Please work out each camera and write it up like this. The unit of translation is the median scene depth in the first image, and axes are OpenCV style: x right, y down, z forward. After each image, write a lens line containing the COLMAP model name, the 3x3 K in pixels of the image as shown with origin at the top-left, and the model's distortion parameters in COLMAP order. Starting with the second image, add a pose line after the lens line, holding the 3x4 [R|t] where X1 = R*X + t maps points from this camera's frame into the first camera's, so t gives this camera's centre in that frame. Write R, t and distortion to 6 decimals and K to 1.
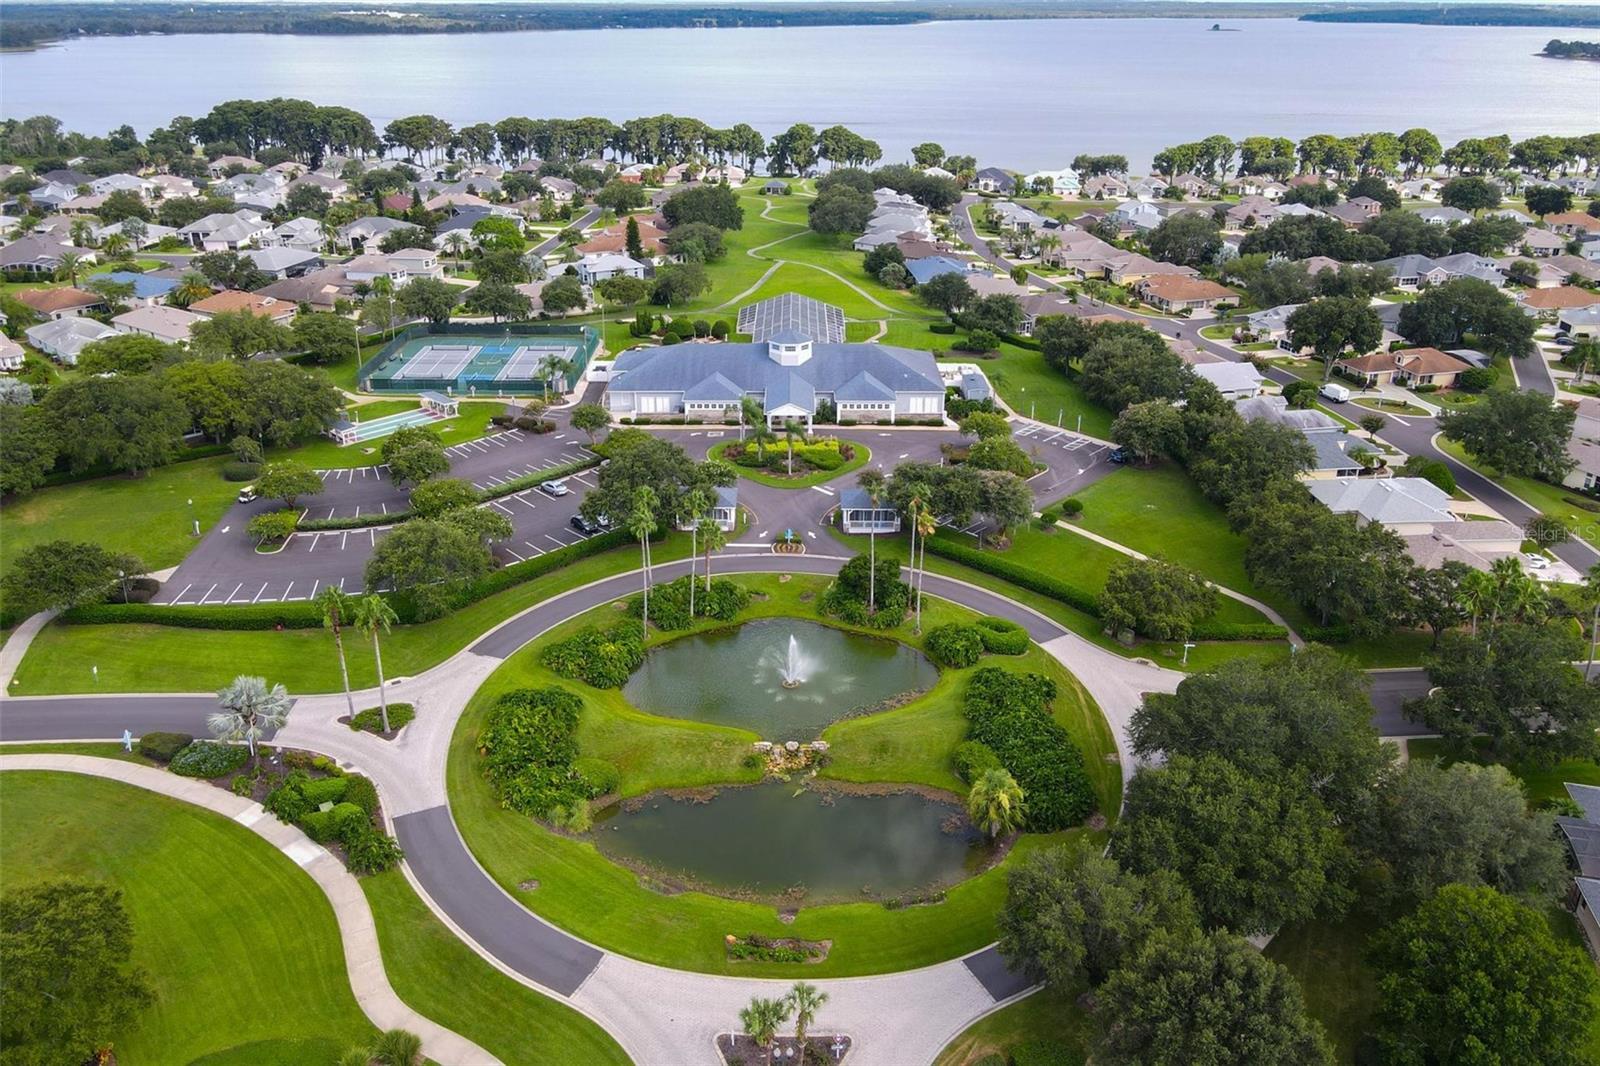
lens RADIAL K [[1216.6, 0, 823.6], [0, 1216.6, 496.3], [0, 0, 1]] dist [-0.003926, 0.027345]
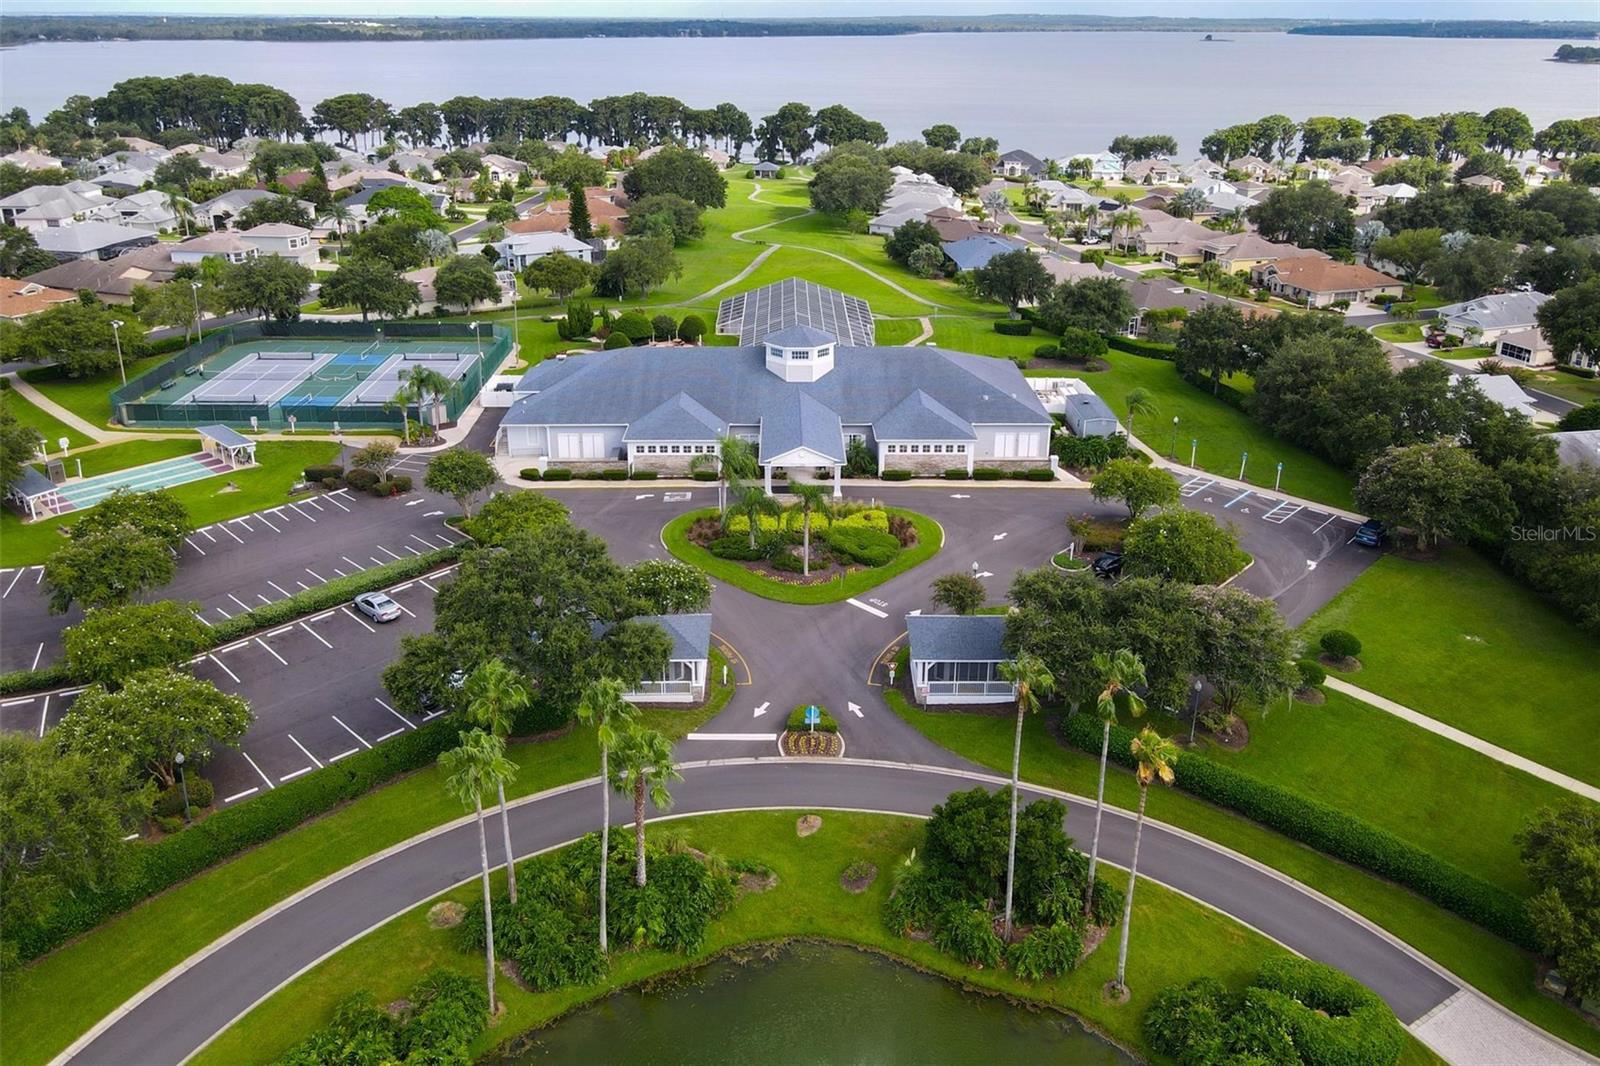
lens RADIAL K [[1216.6, 0, 817.3], [0, 1216.6, 489.0], [0, 0, 1]] dist [-0.003926, 0.027345]
pose [[0.999977, -0.002613, 0.006281, -0.019519], [0.002729, 0.999825, -0.018497, -0.035563], [-0.006232, 0.018514, 0.999809, 0.327904]]
